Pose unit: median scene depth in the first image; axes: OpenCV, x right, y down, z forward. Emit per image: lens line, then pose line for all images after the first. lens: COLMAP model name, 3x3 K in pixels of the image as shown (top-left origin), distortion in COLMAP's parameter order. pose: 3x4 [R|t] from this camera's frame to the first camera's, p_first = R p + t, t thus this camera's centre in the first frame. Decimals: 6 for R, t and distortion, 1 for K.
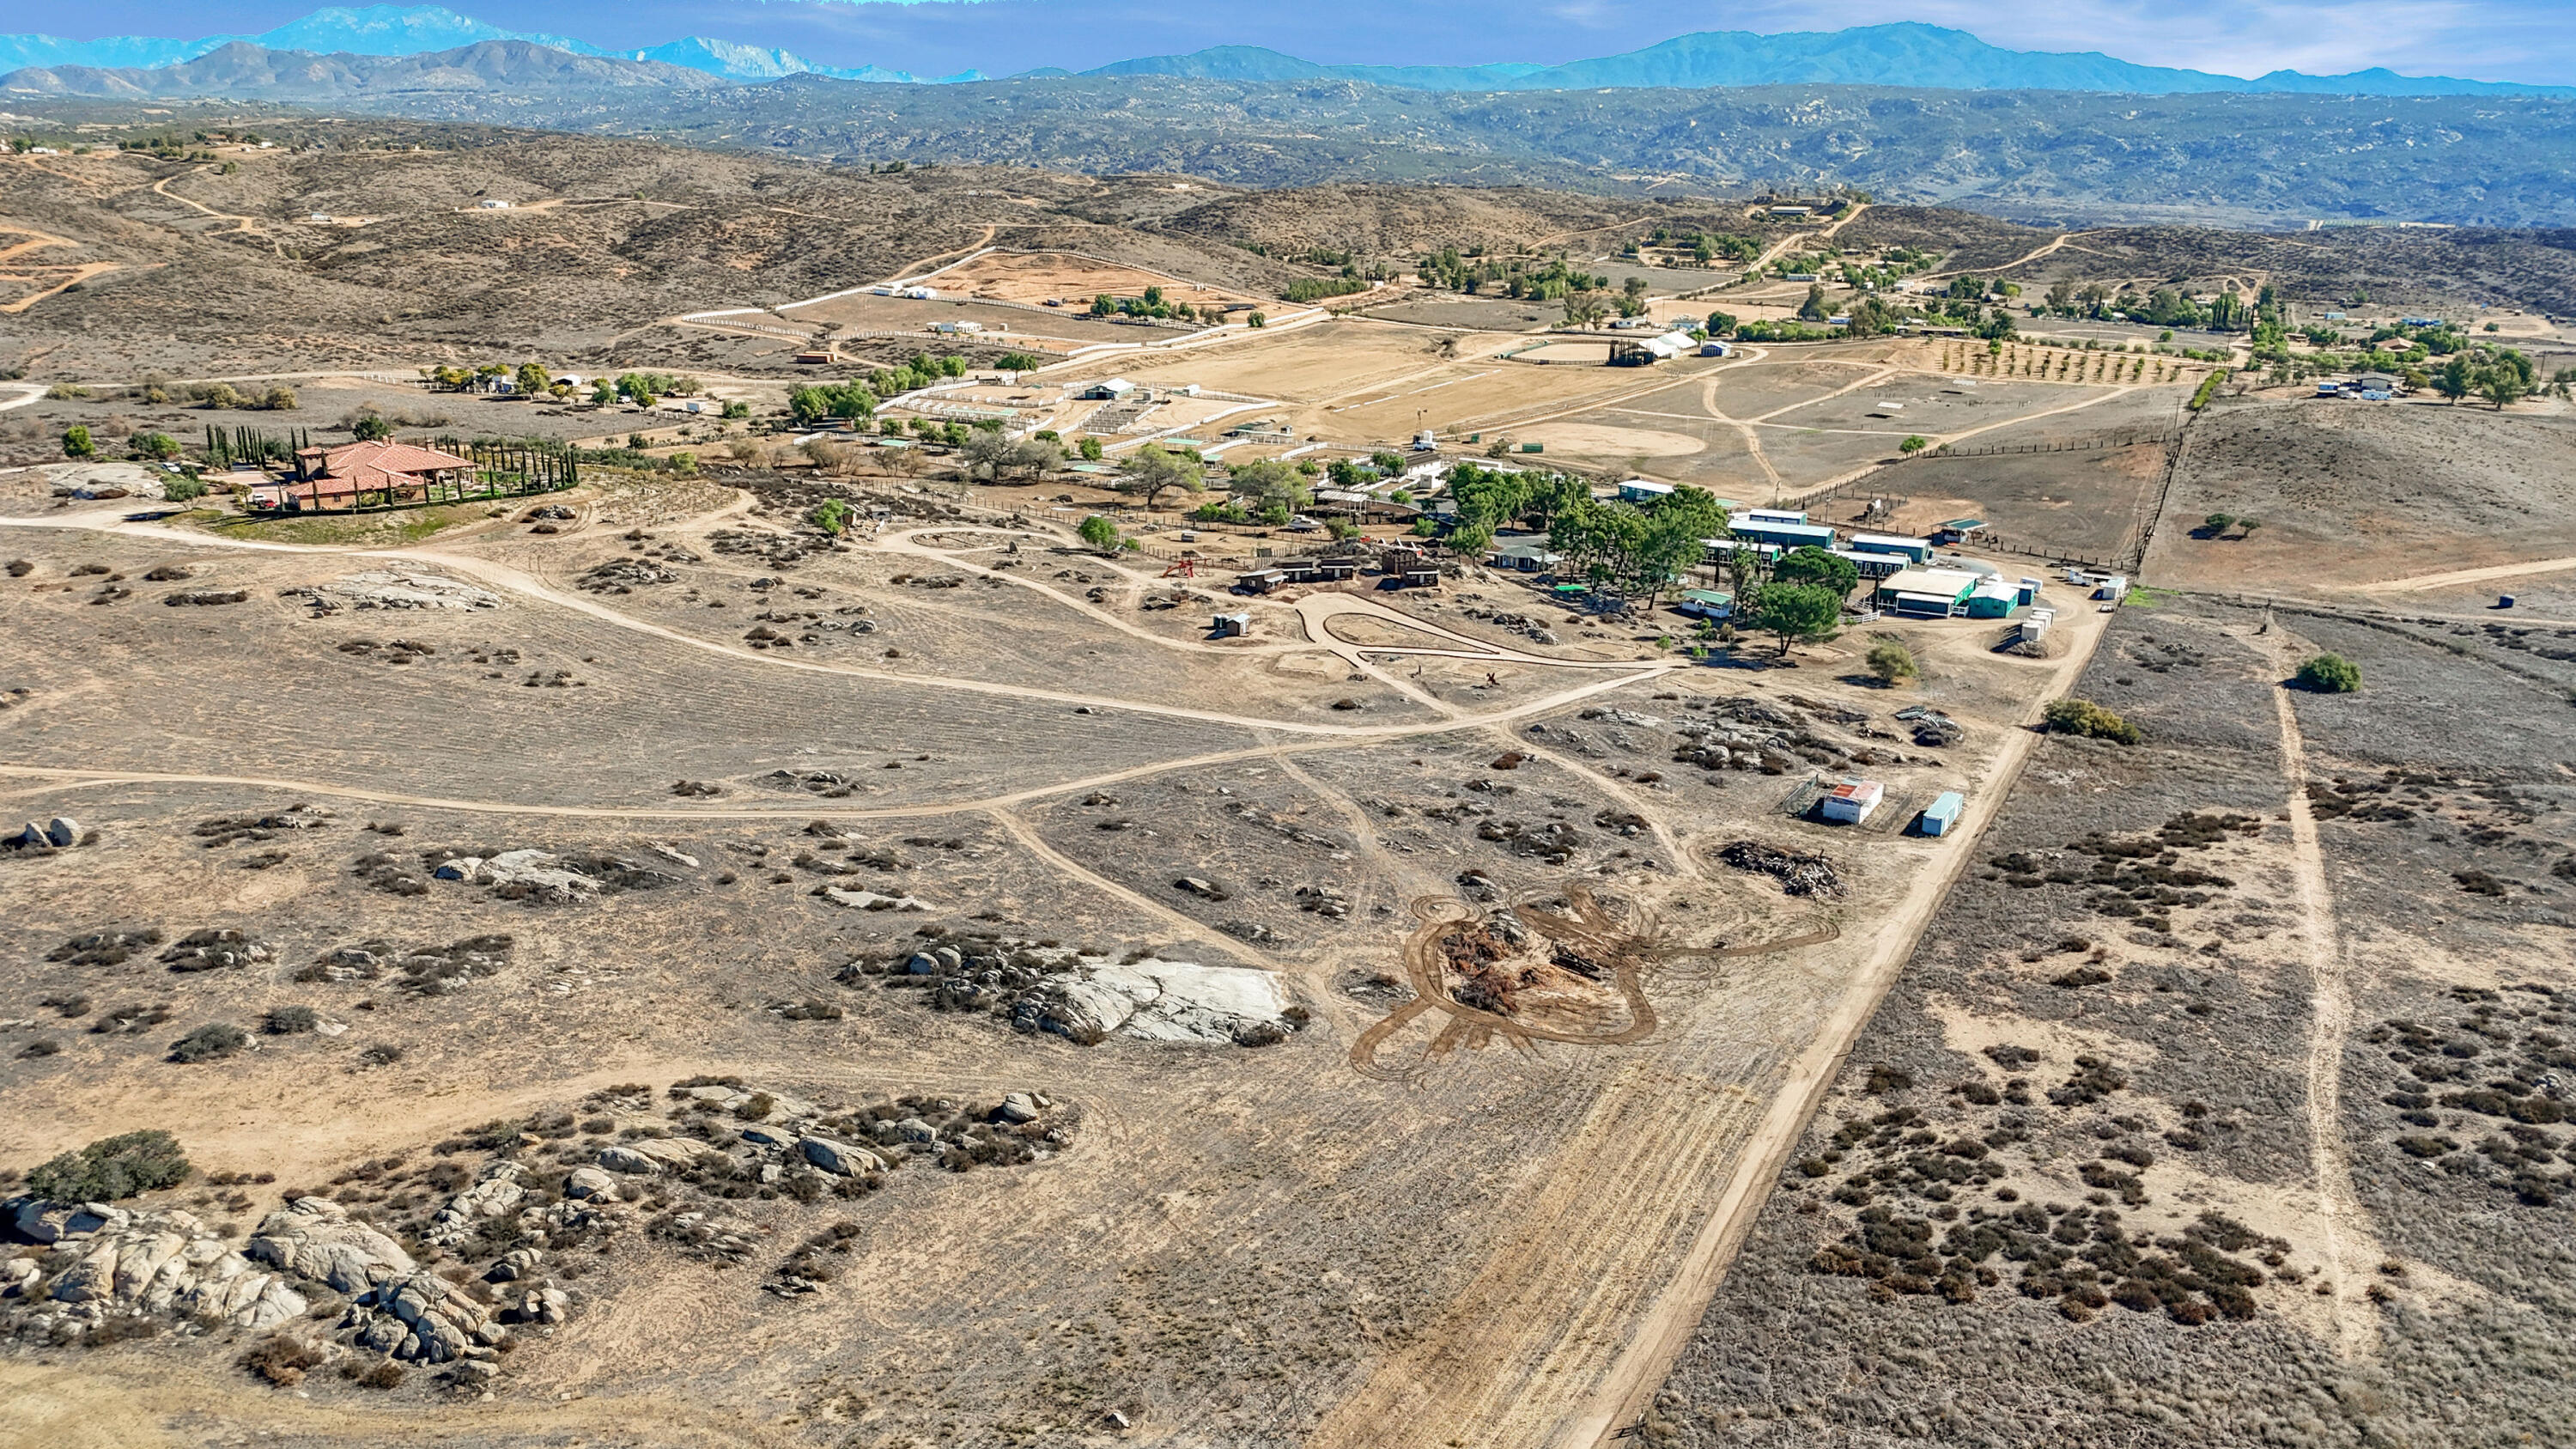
lens RADIAL K [[1884.4, 0, 1289.2], [0, 1884.4, 731.5], [0, 0, 1]] dist [0.076922, -0.076633]
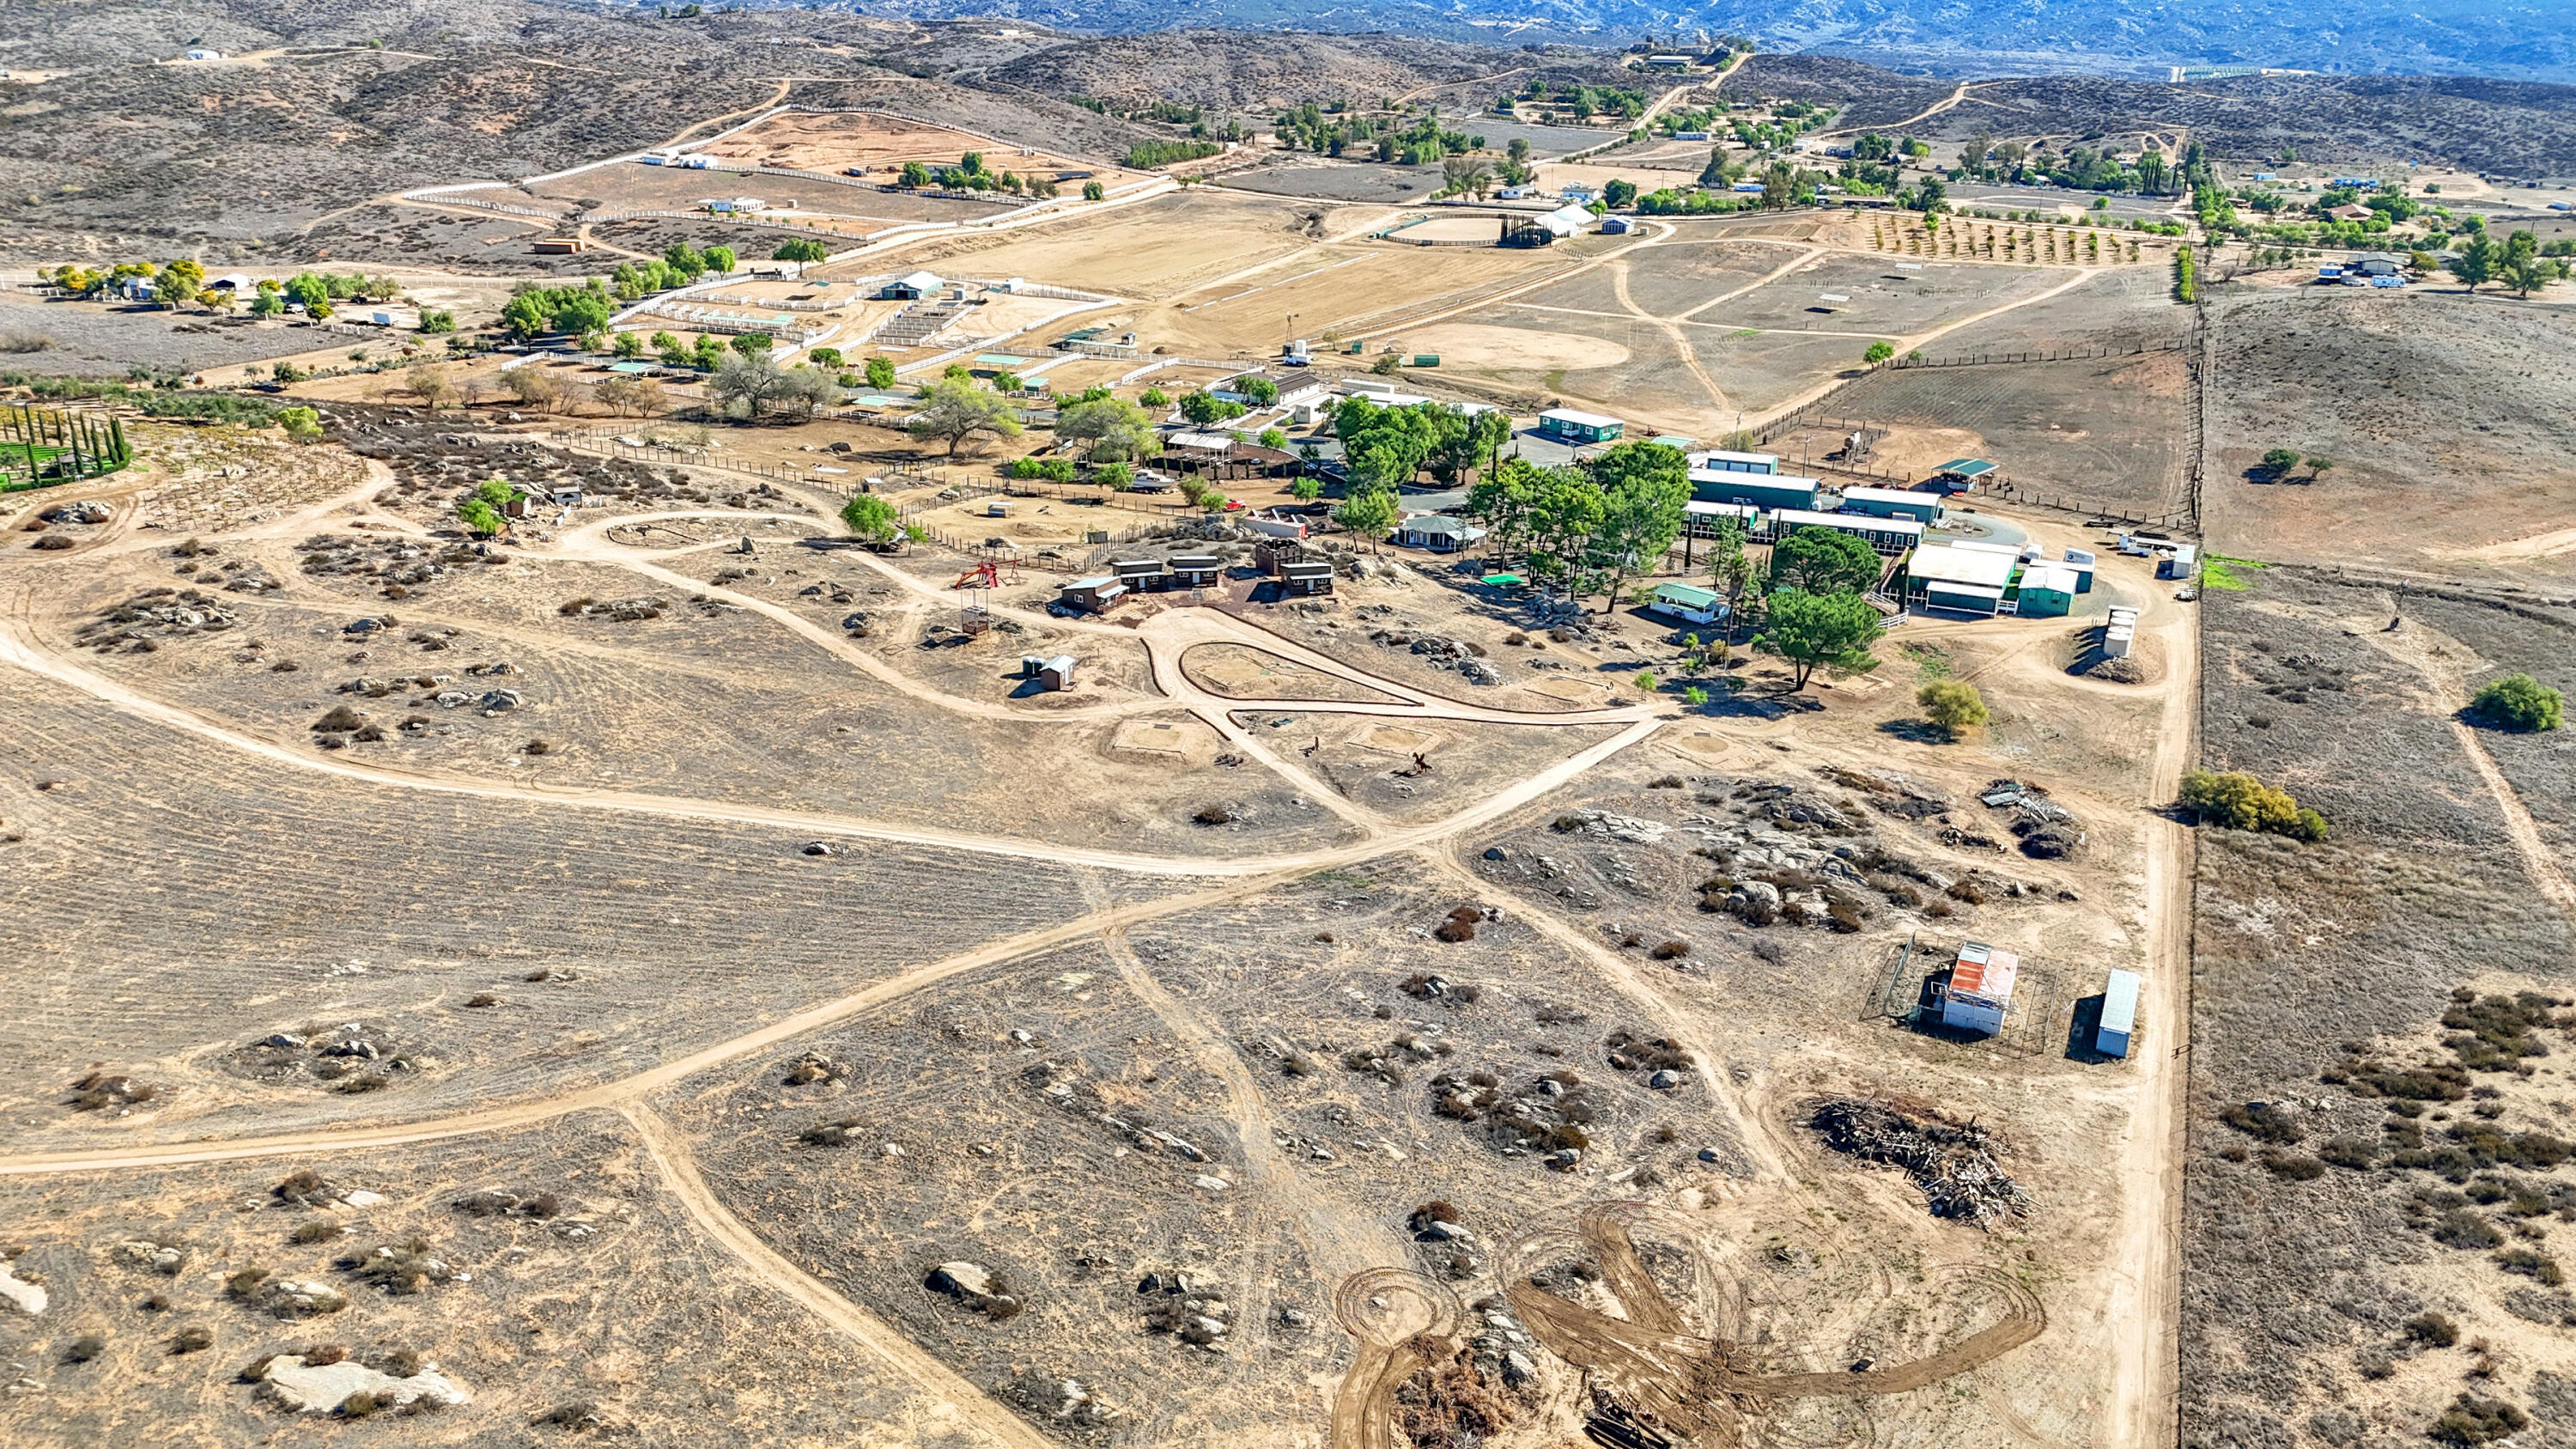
lens RADIAL K [[1892.7, 0, 1290.9], [0, 1892.7, 724.8], [0, 0, 1]] dist [0.059291, -0.047738]
pose [[0.997010, -0.027970, 0.072036, 0.003133], [0.022947, 0.997308, 0.069643, -0.030361], [-0.073790, -0.067782, 0.994968, 0.101451]]
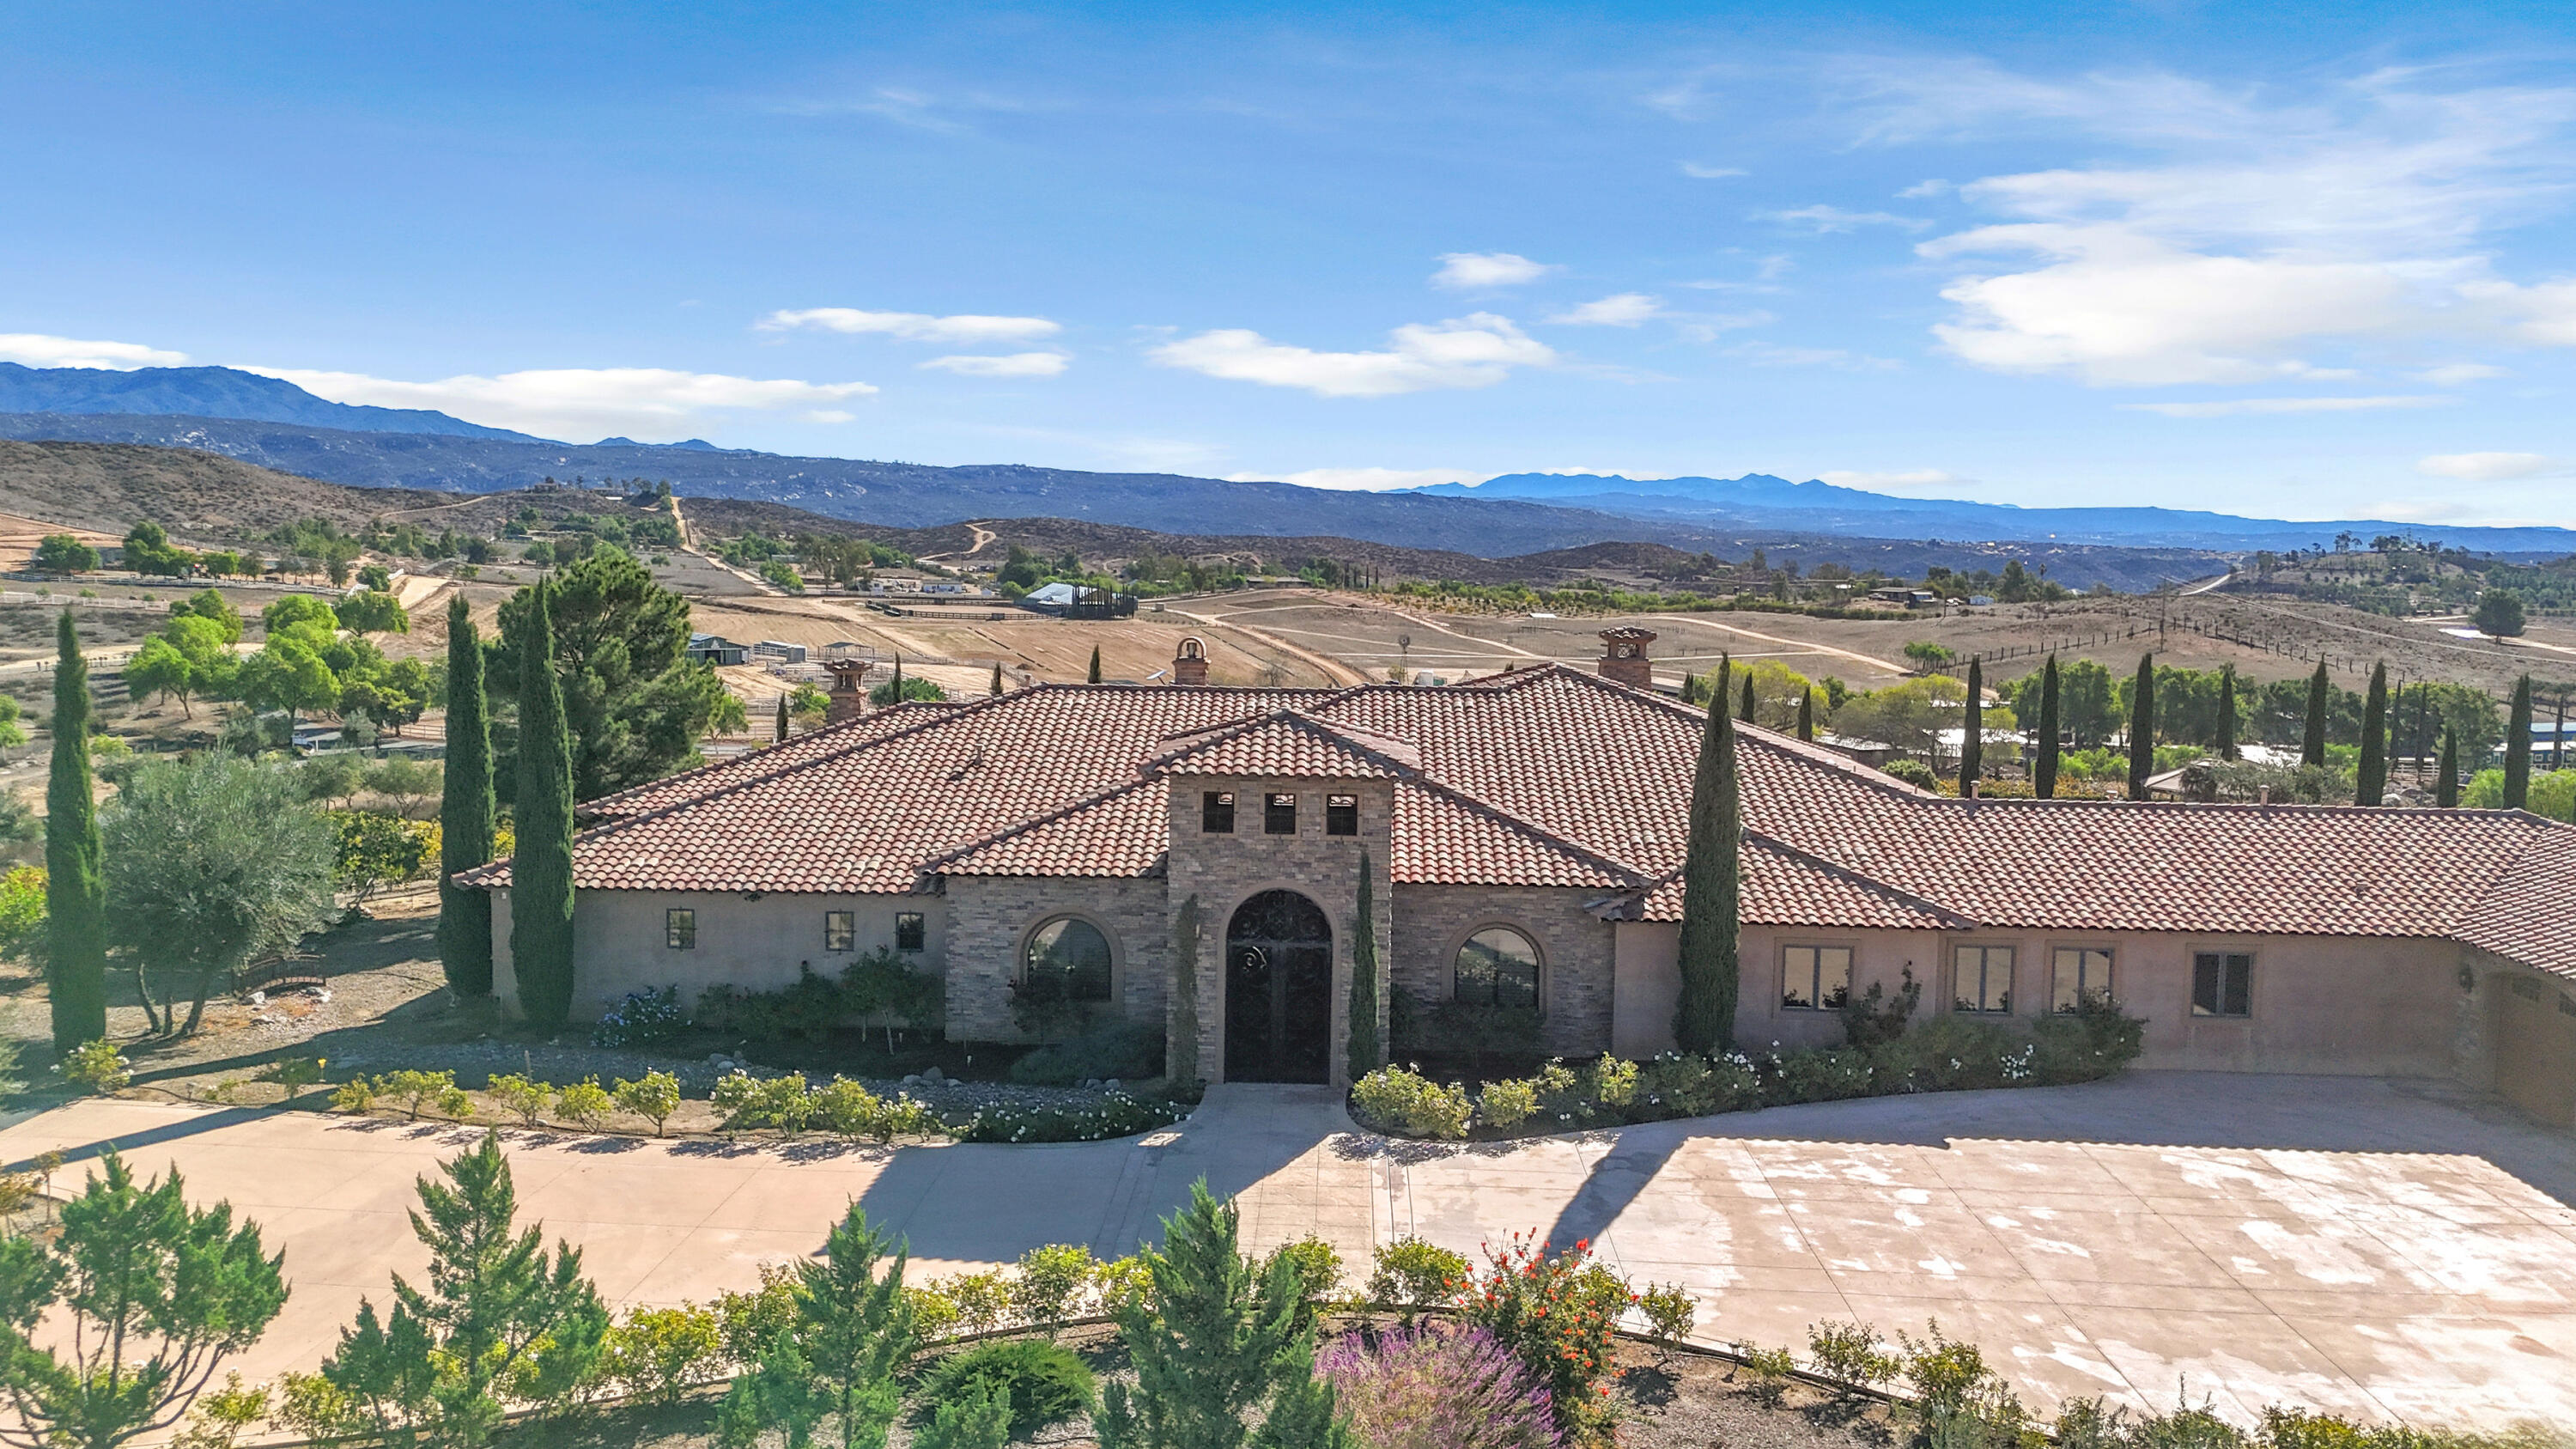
lens RADIAL K [[1889.0, 0, 1293.8], [0, 1889.0, 721.9], [0, 0, 1]] dist [0.085379, -0.092084]
pose [[0.679503, -0.064803, 0.730805, -0.242192], [0.198978, 0.975036, -0.098550, -0.057326], [-0.706175, 0.212379, 0.675435, 0.387316]]
